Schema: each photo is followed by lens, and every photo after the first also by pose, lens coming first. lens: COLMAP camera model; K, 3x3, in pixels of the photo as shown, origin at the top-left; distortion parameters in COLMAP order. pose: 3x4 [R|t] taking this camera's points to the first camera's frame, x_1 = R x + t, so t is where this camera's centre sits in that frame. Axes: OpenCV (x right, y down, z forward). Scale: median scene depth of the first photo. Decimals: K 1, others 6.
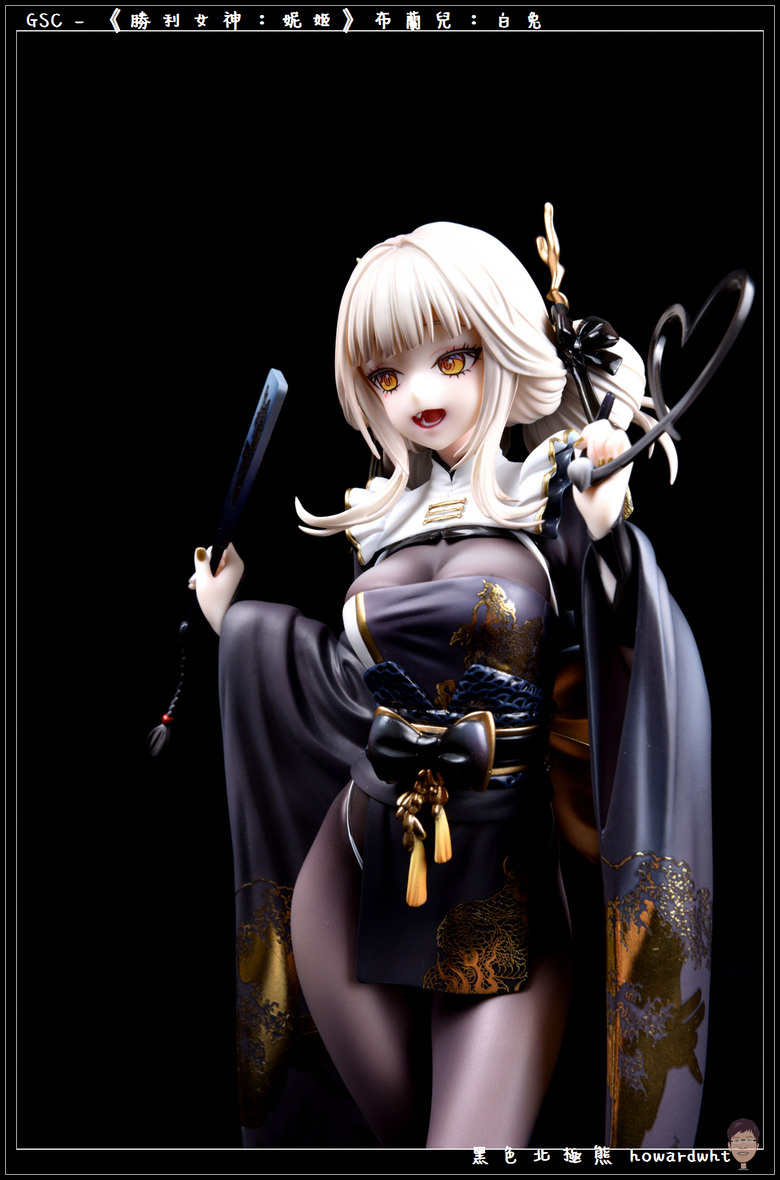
lens RADIAL K [[1909.4, 0, 390.0], [0, 1909.4, 590.0], [0, 0, 1]] dist [0.019149, -0.075740]
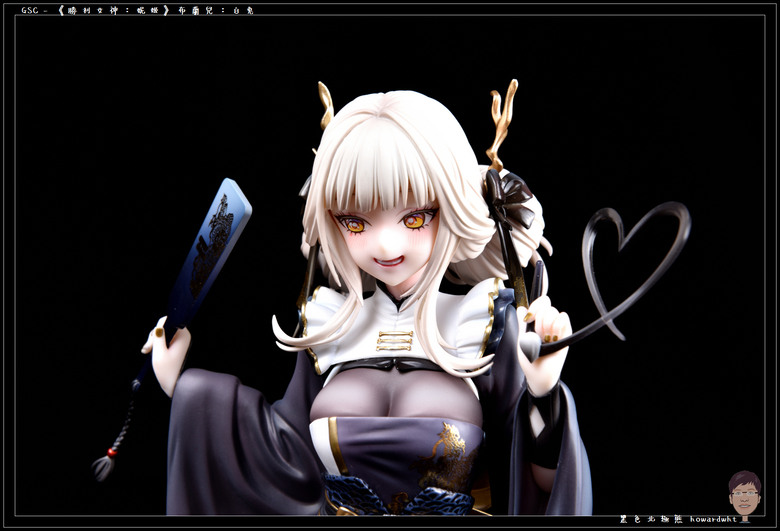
lens RADIAL K [[1453.3, 0, 386.6], [0, 1453.3, 254.3], [0, 0, 1]] dist [0.063131, 0.127165]
pose [[0.963762, 0.035537, 0.264388, -0.227827], [-0.079291, 0.984456, 0.156712, -0.244941], [-0.254709, -0.171997, 0.951599, 0.126273]]
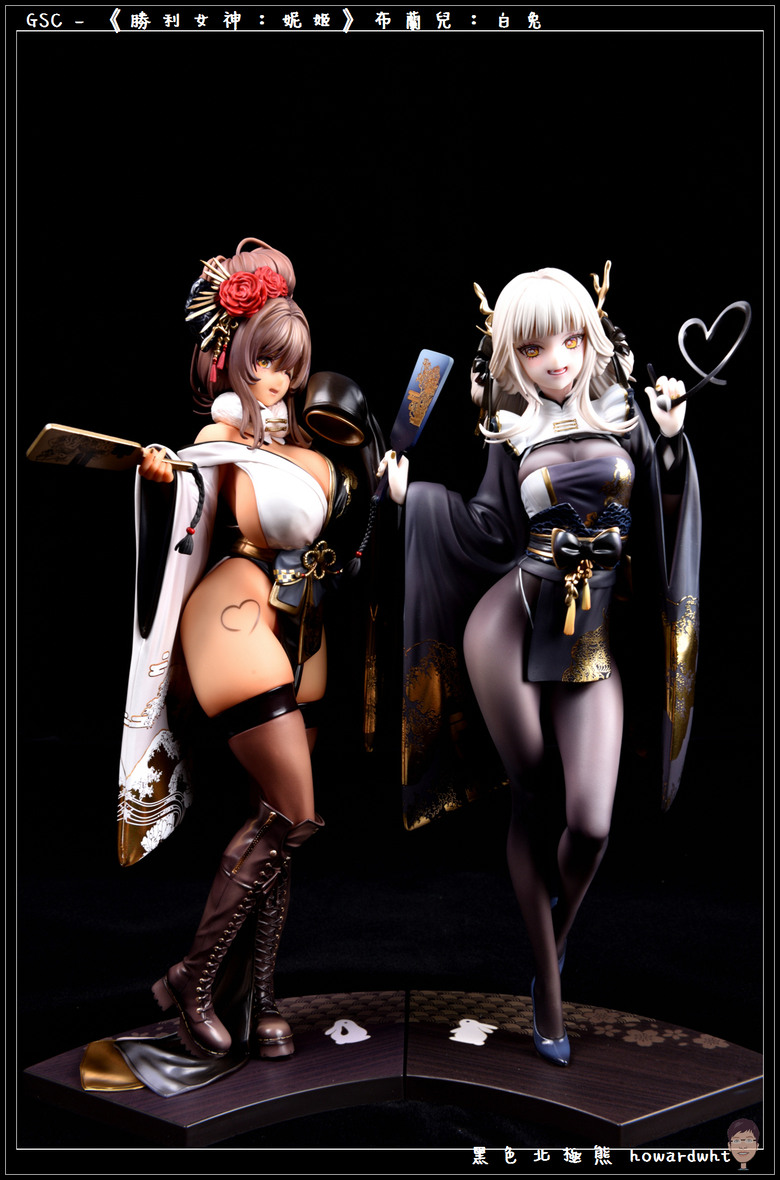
lens RADIAL K [[1373.6, 0, 390.0], [0, 1373.6, 590.0], [0, 0, 1]] dist [-0.024059, -0.009103]
pose [[0.901900, -0.042300, 0.429869, -0.720711], [0.033090, 0.999035, 0.028882, 0.076063], [-0.430676, -0.011824, 0.902429, -0.142132]]
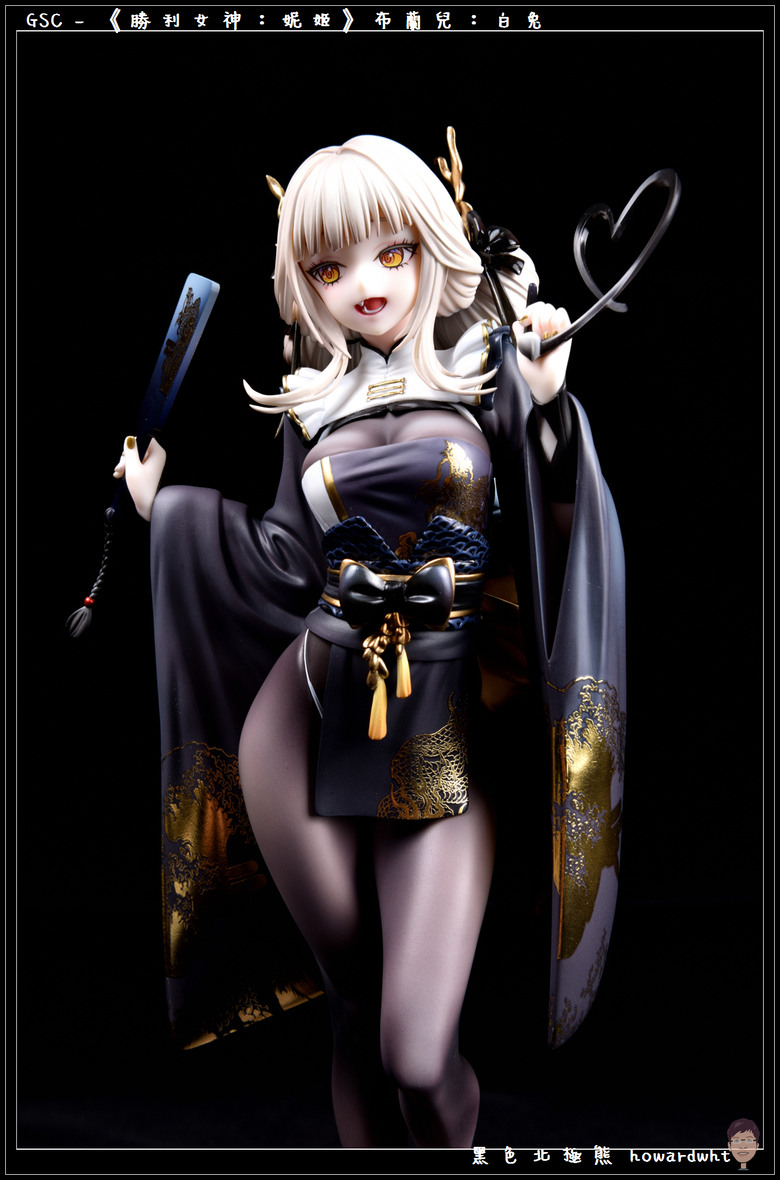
lens RADIAL K [[1801.6, 0, 390.0], [0, 1801.6, 590.0], [0, 0, 1]] dist [-0.011322, 0.010801]
pose [[0.967152, -0.019810, 0.253426, -0.242676], [0.025218, 0.999518, -0.018108, 0.096996], [-0.252946, 0.023904, 0.967185, -0.020112]]
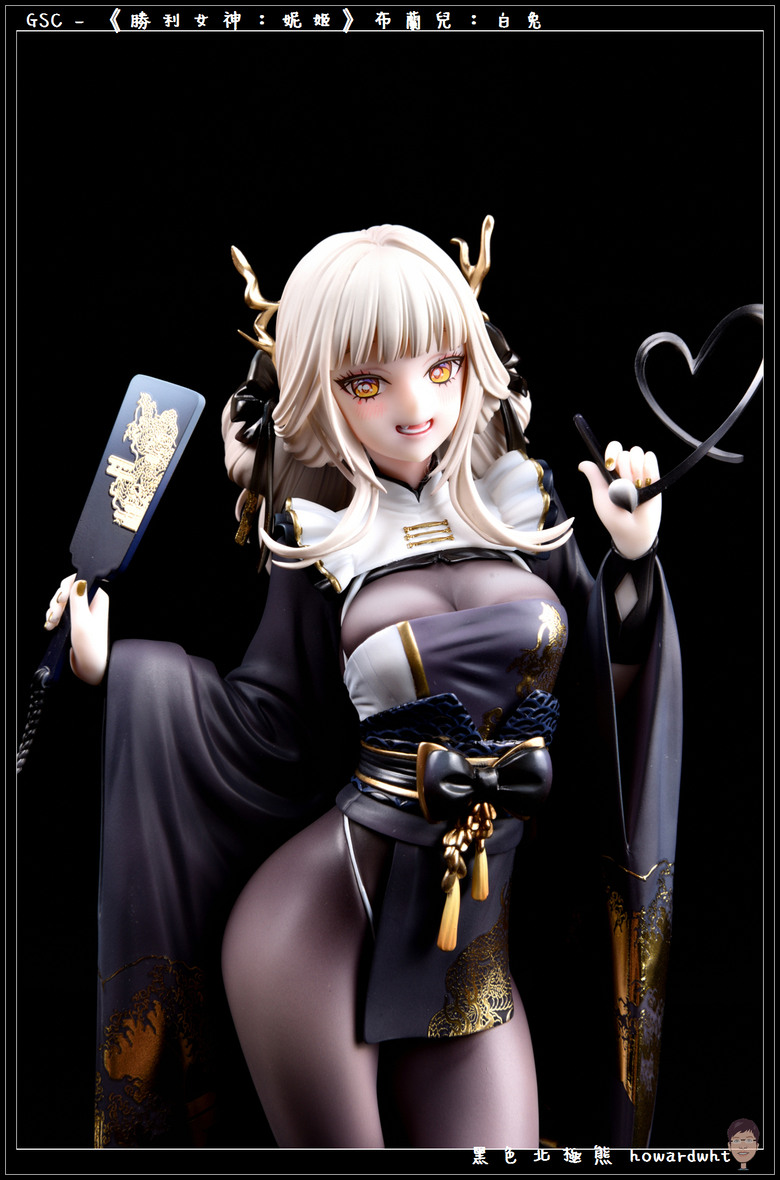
lens RADIAL K [[1858.1, 0, 390.0], [0, 1858.1, 590.0], [0, 0, 1]] dist [0.005475, 0.043339]
pose [[0.757644, -0.030385, 0.651960, -0.600854], [0.037184, 0.999303, 0.003361, -0.017011], [-0.651608, 0.021697, 0.758246, 0.313743]]
